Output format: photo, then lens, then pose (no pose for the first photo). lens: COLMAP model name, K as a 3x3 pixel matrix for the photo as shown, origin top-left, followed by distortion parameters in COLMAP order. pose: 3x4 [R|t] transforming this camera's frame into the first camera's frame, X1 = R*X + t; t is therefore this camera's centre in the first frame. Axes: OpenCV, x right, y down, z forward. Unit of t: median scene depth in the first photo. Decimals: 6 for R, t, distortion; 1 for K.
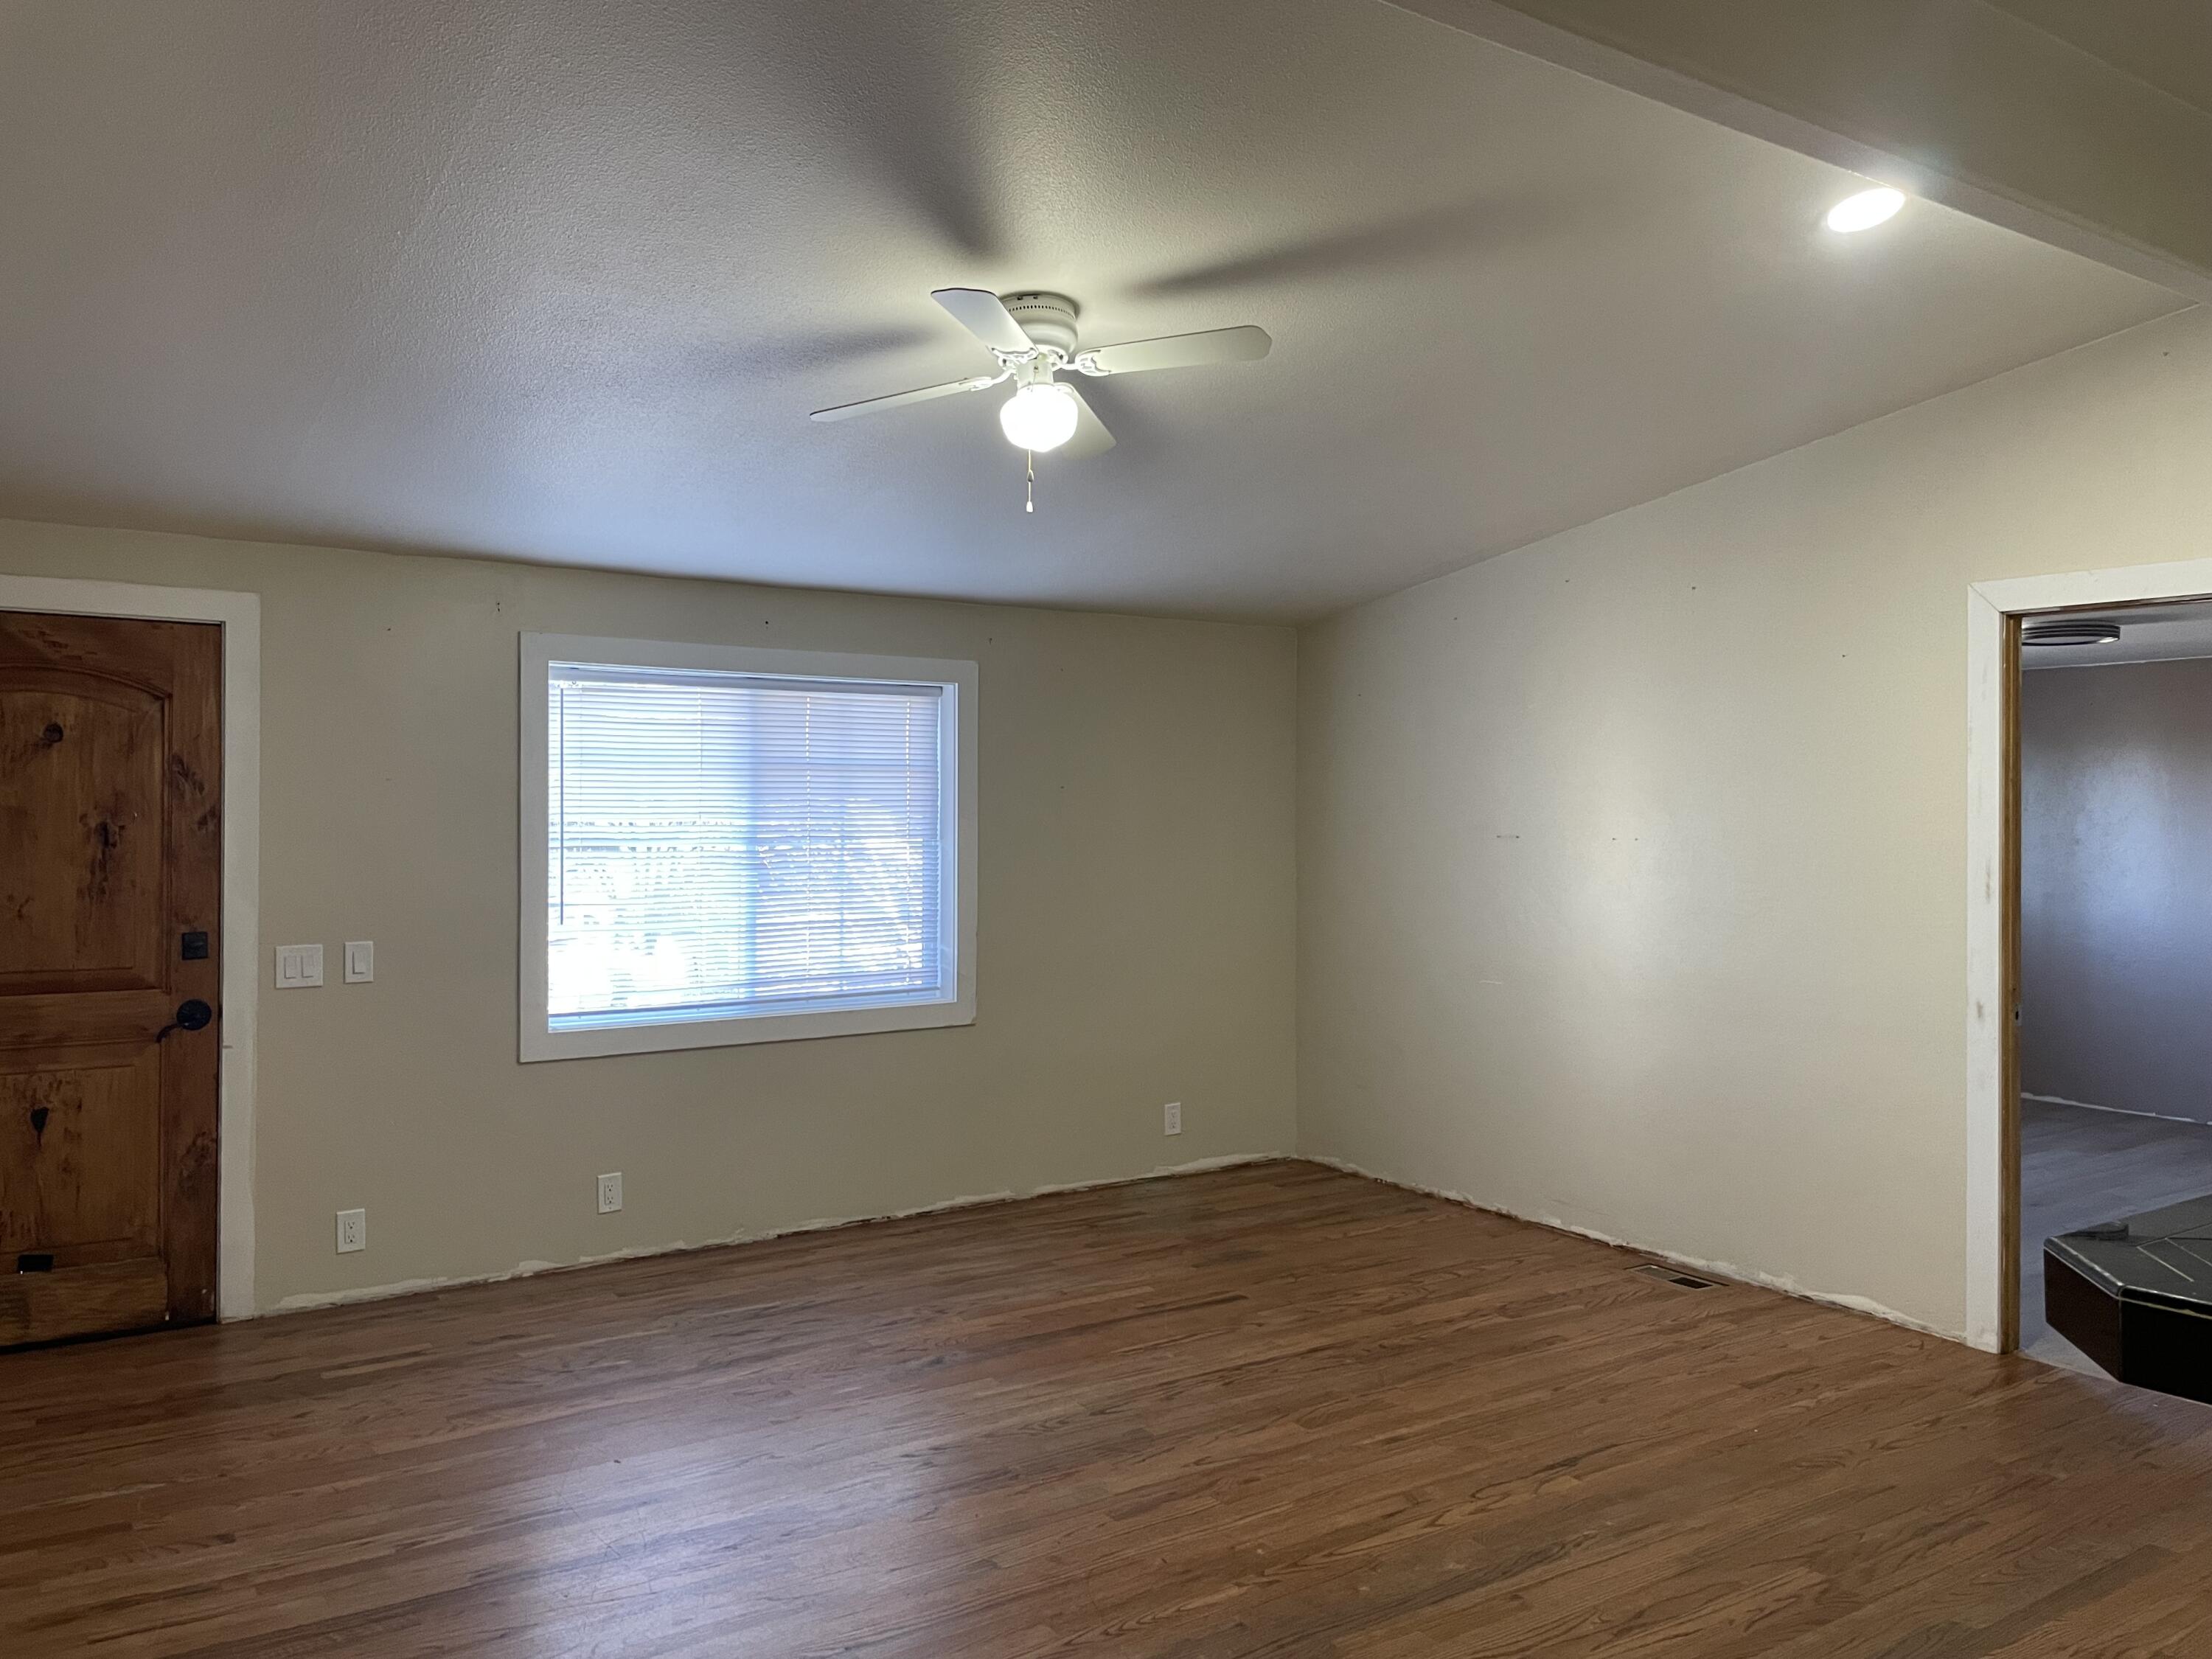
lens RADIAL K [[1673.5, 0, 1112.1], [0, 1673.5, 810.8], [0, 0, 1]] dist [0.090284, -0.121239]
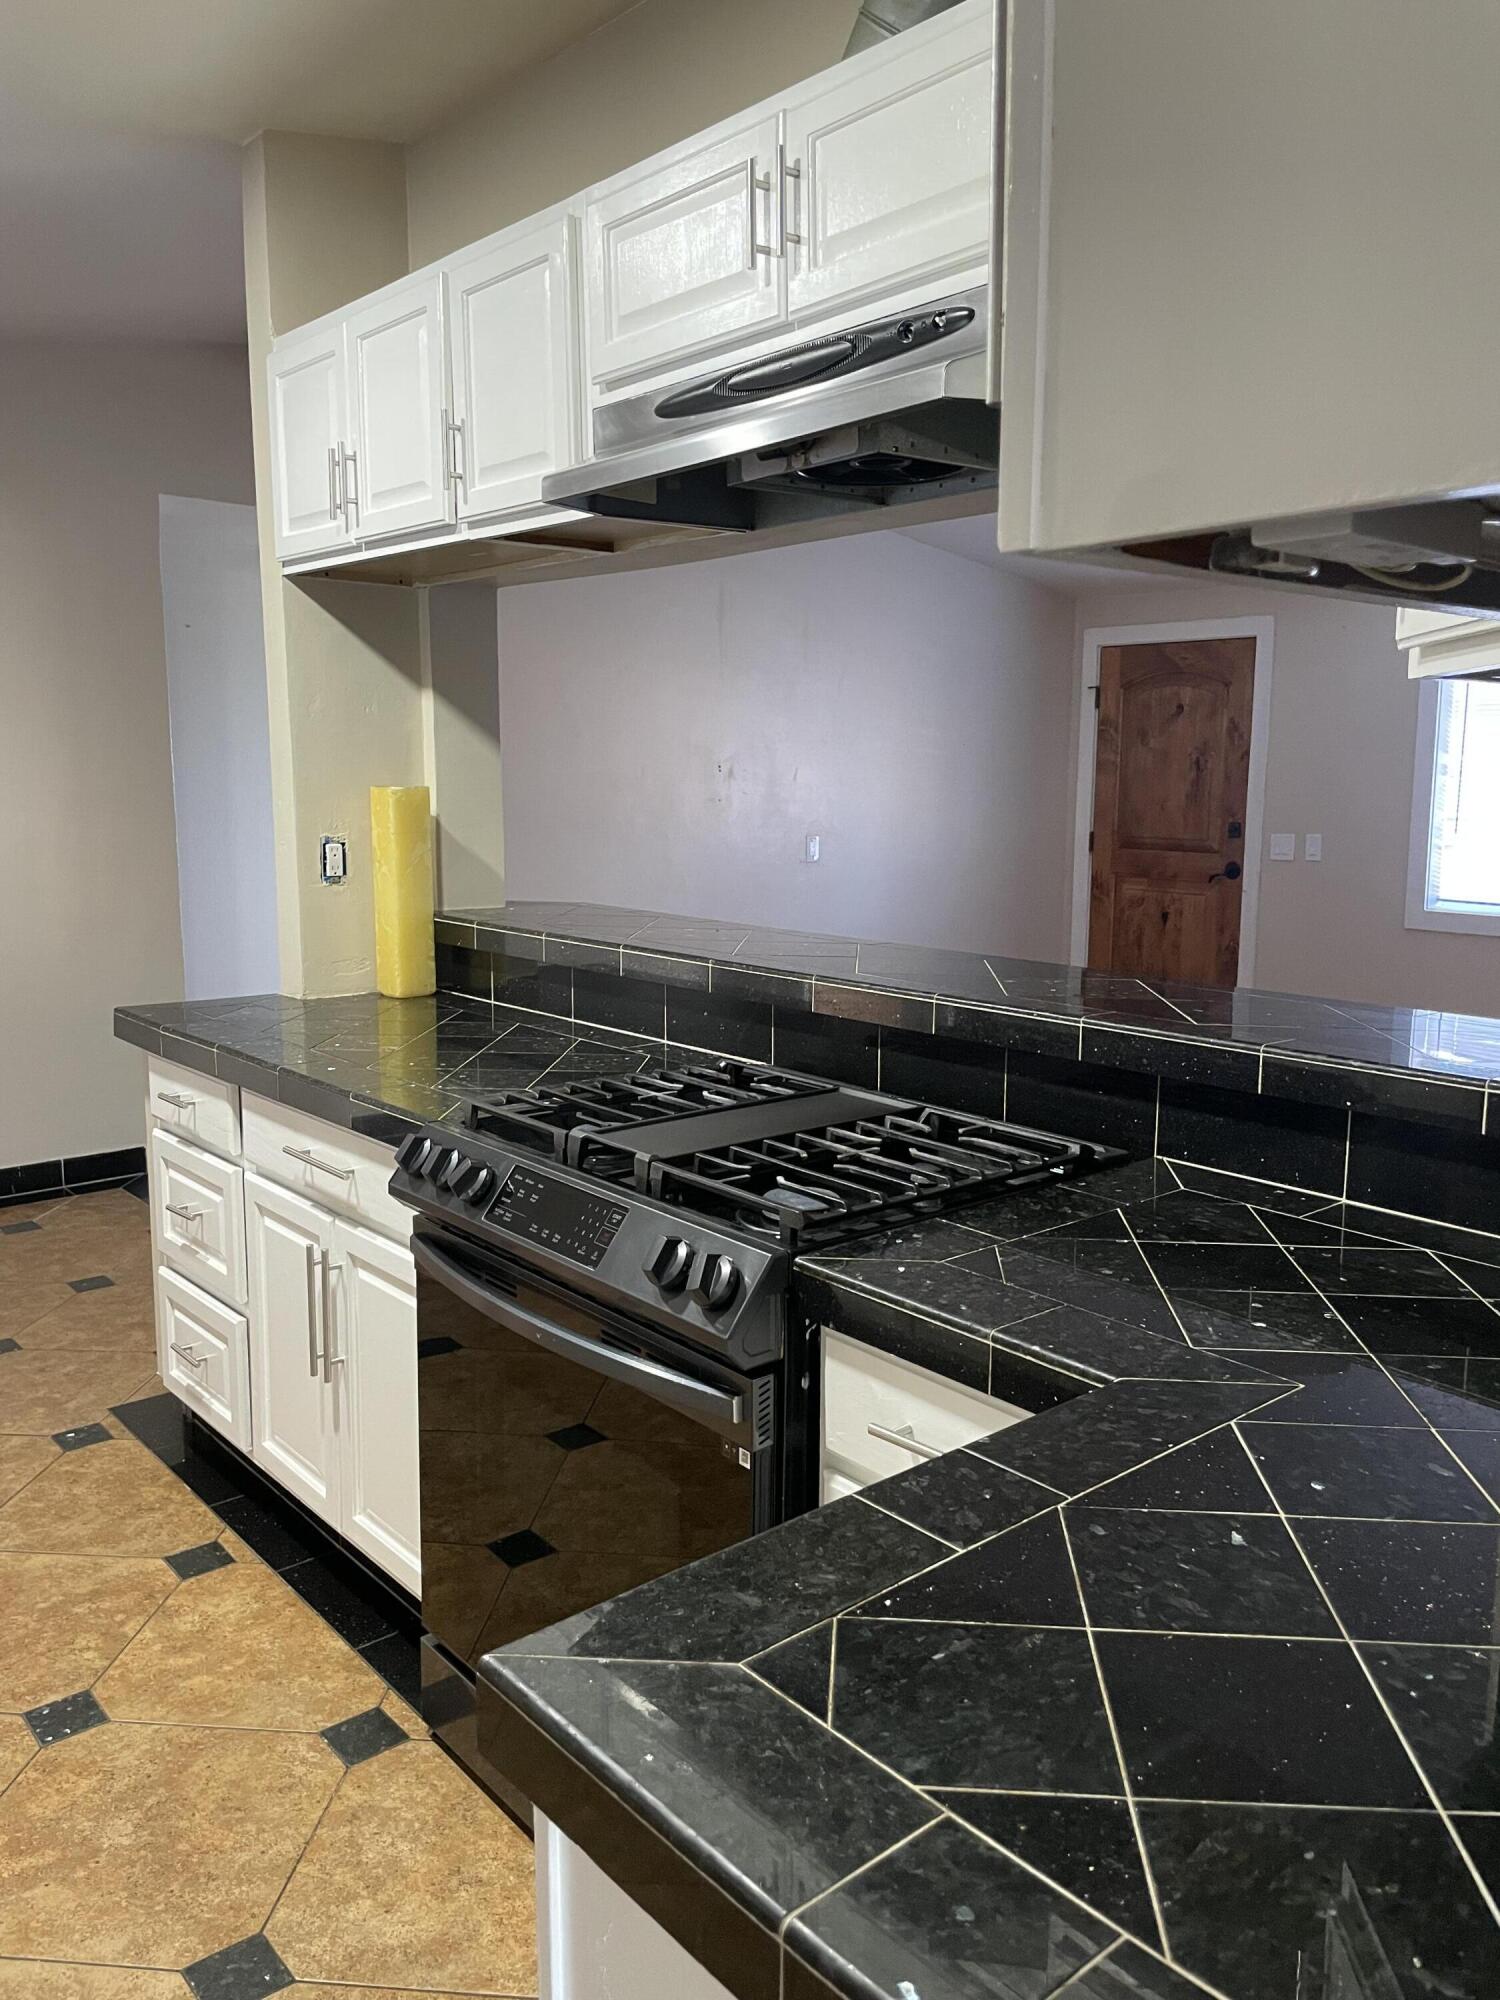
lens RADIAL K [[1513.2, 0, 771.8], [0, 1513.2, 987.9], [0, 0, 1]] dist [0.090284, -0.121239]
pose [[0.121891, 0.143775, -0.982075, 0.942305], [-0.004246, 0.989519, 0.144337, 0.016100], [0.992534, -0.013423, 0.121224, 0.343937]]
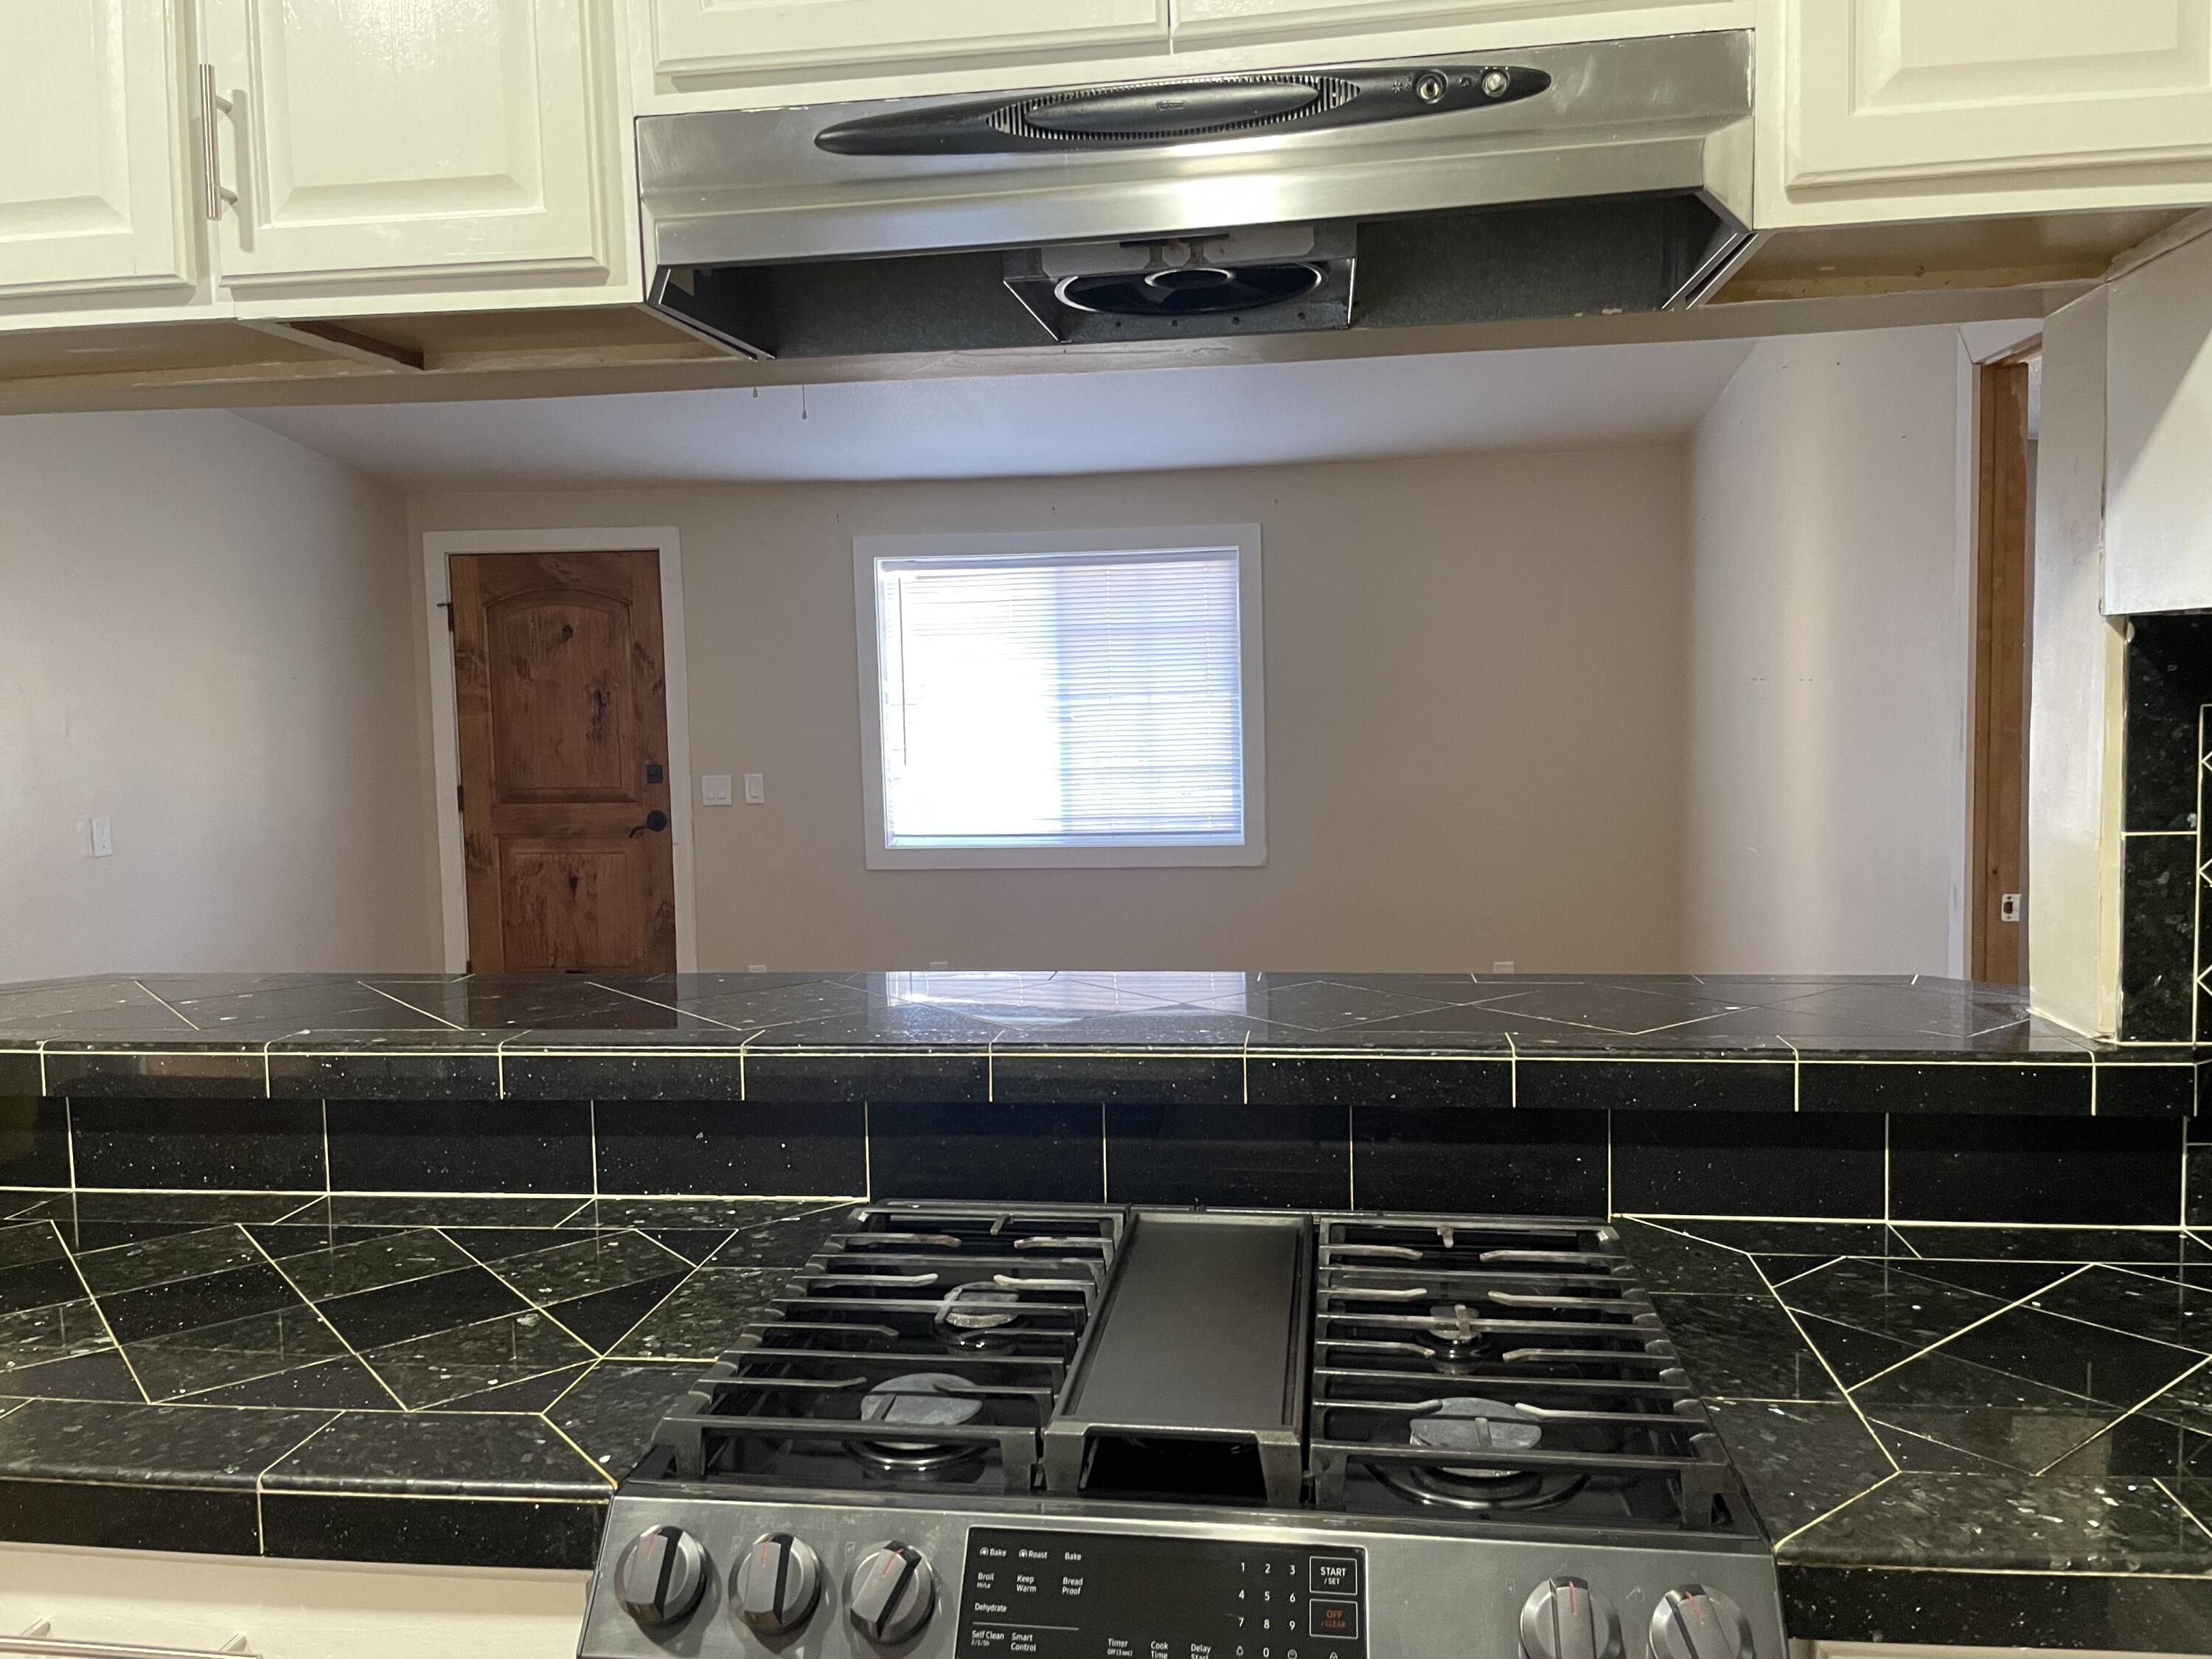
lens RADIAL K [[1673.5, 0, 1112.1], [0, 1673.5, 810.8], [0, 0, 1]] dist [0.090284, -0.121239]
pose [[0.750839, 0.033410, -0.659639, 0.709449], [0.024676, 0.996604, 0.078565, 0.006993], [0.660024, -0.075267, 0.747465, 0.175411]]
